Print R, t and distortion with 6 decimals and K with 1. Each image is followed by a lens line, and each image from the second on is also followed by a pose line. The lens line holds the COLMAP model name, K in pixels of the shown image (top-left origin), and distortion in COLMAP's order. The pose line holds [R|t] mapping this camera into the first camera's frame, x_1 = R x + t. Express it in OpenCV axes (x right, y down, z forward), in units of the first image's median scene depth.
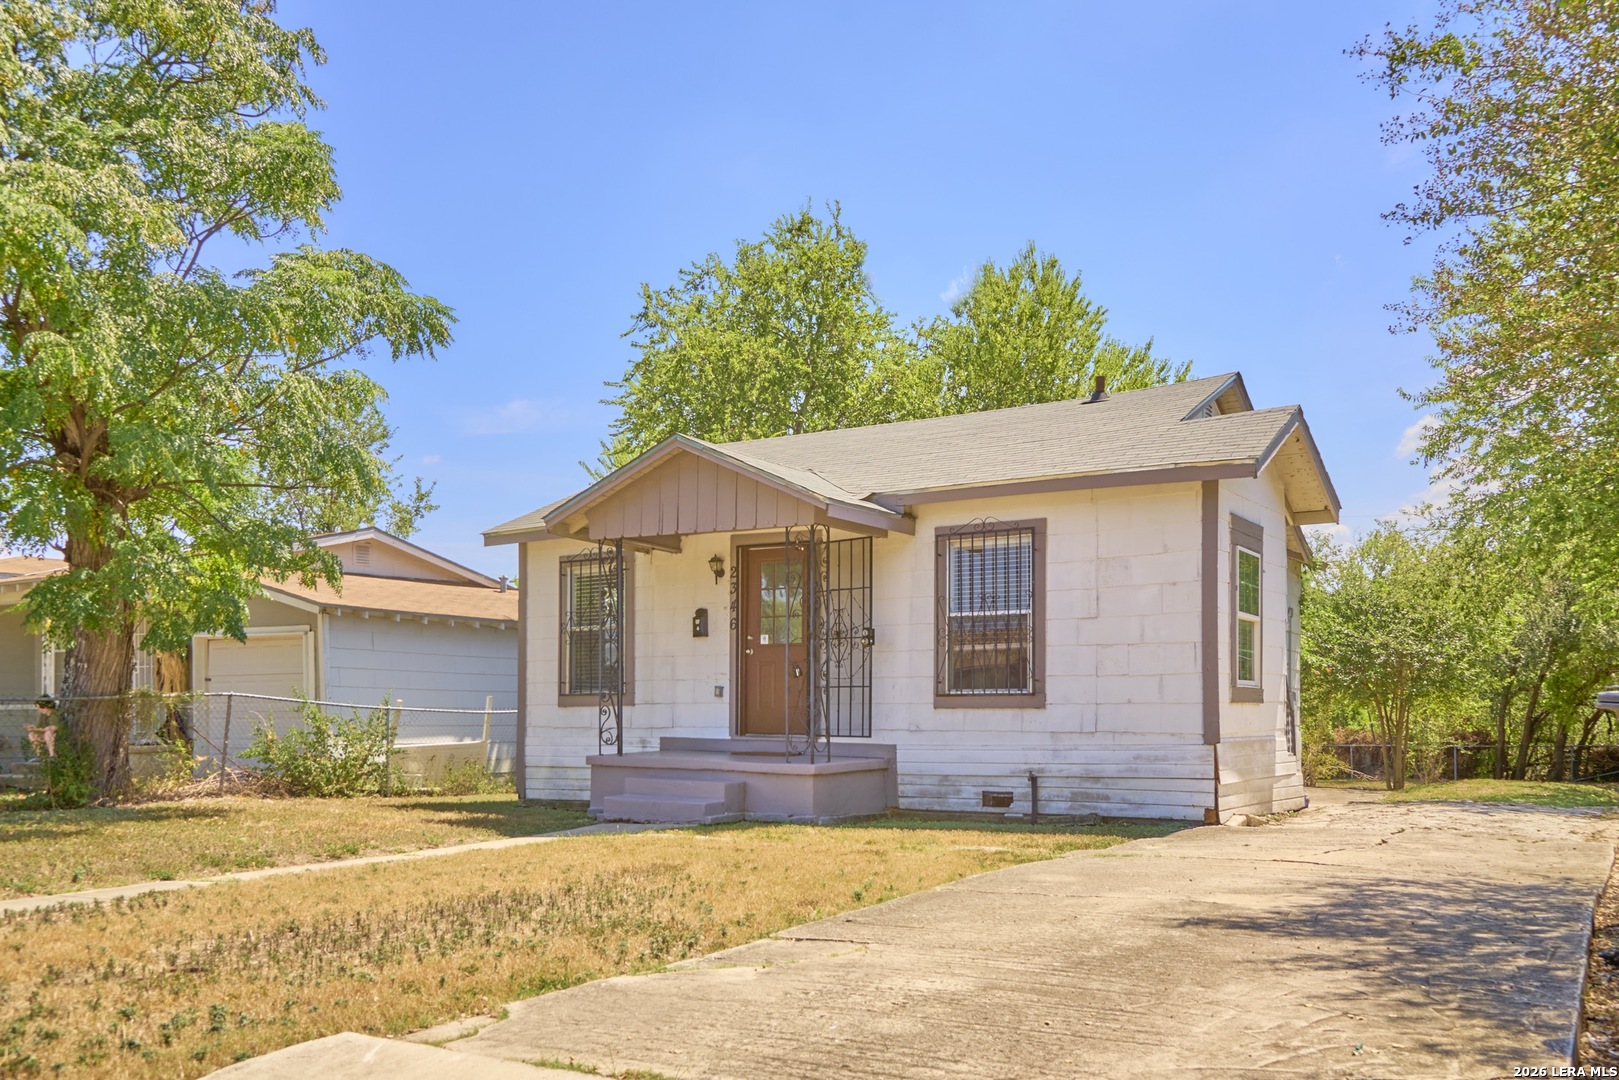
lens RADIAL K [[1349.9, 0, 798.6], [0, 1349.9, 713.8], [0, 0, 1]] dist [0.004416, -0.011853]
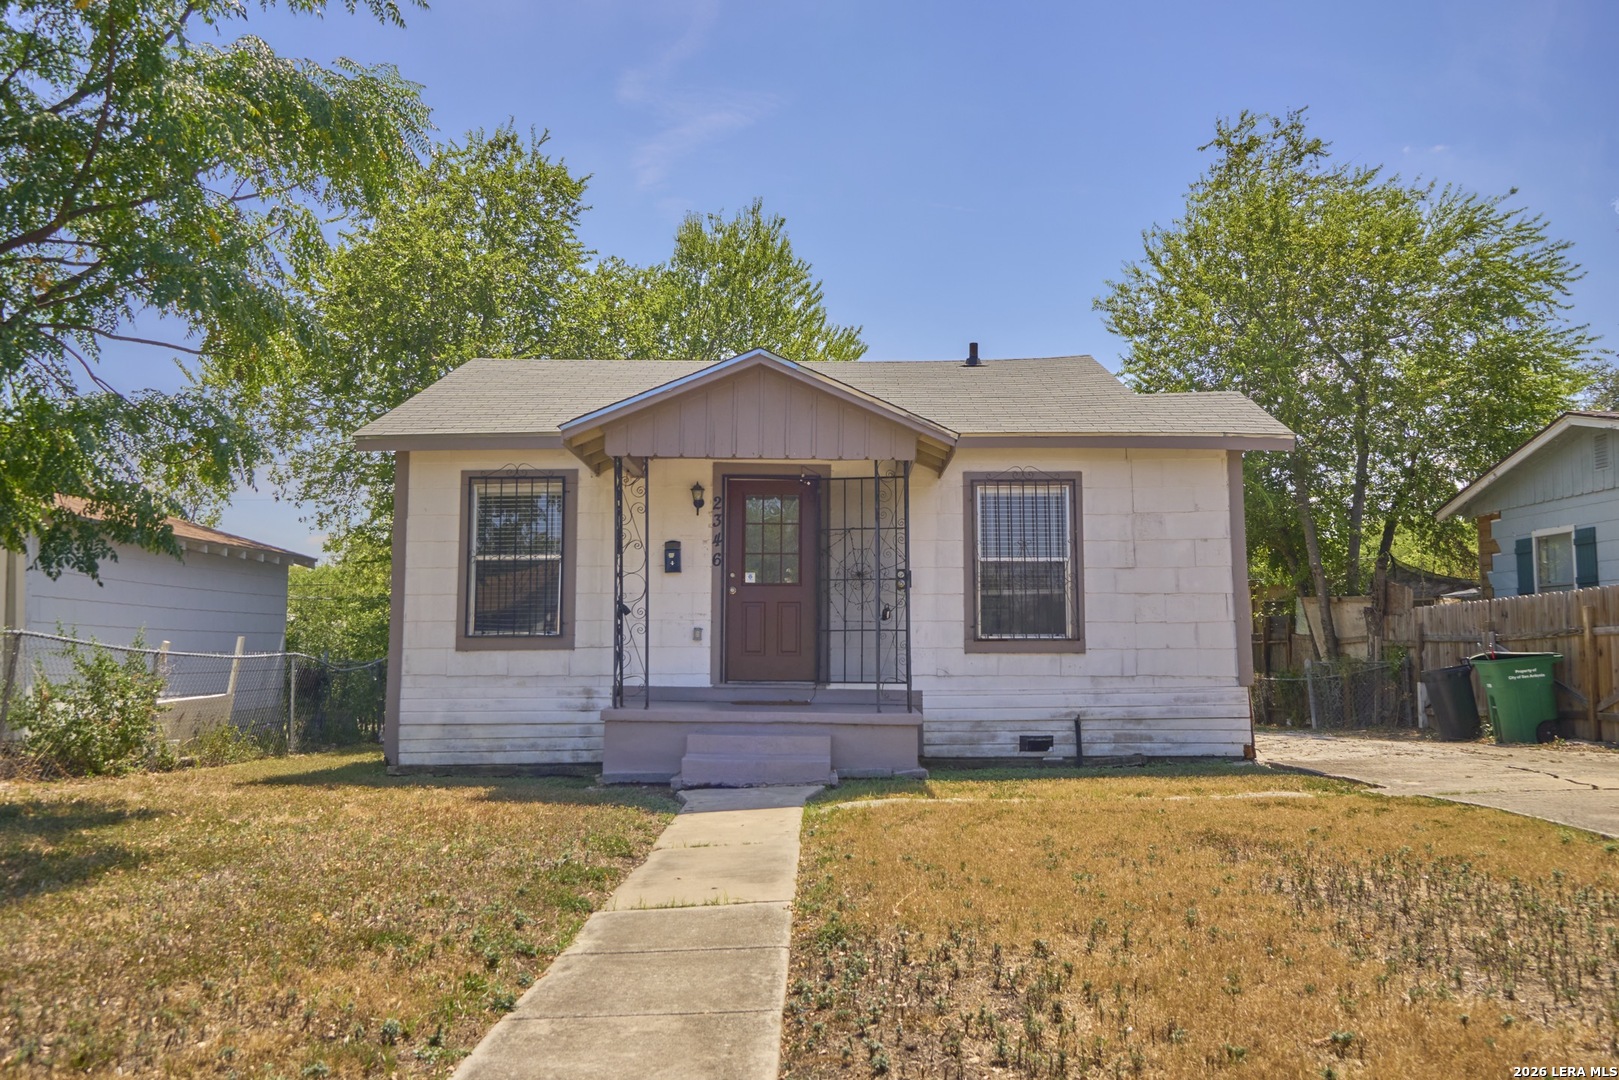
lens RADIAL K [[1263.2, 0, 758.6], [0, 1263.2, 537.7], [0, 0, 1]] dist [0.011604, -0.013342]
pose [[0.847072, 0.047088, 0.529388, -0.523719], [0.001112, 0.995908, -0.090363, -0.004718], [-0.531477, 0.077133, 0.843554, 0.293082]]
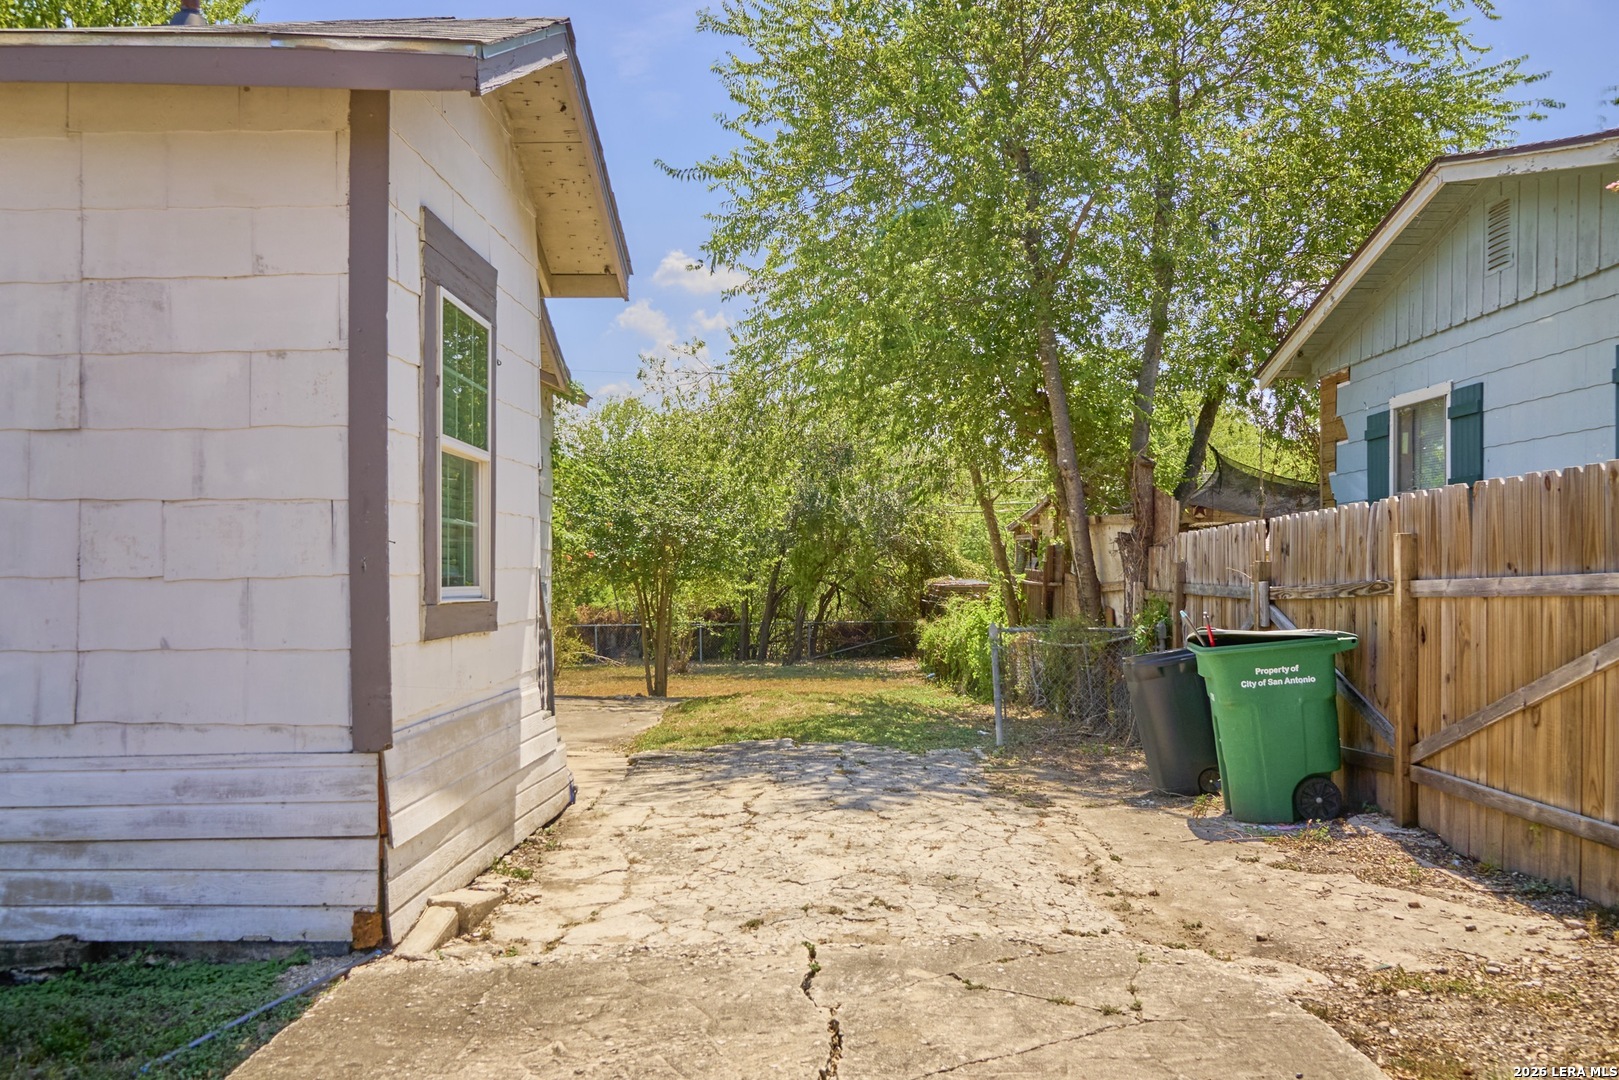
lens RADIAL K [[1263.2, 0, 803.1], [0, 1263.2, 565.3], [0, 0, 1]] dist [0.011604, -0.013342]
pose [[0.844467, 0.003324, 0.535597, 0.188559], [0.000215, 0.999979, -0.006544, -0.027761], [-0.535607, 0.005642, 0.844448, 0.542122]]
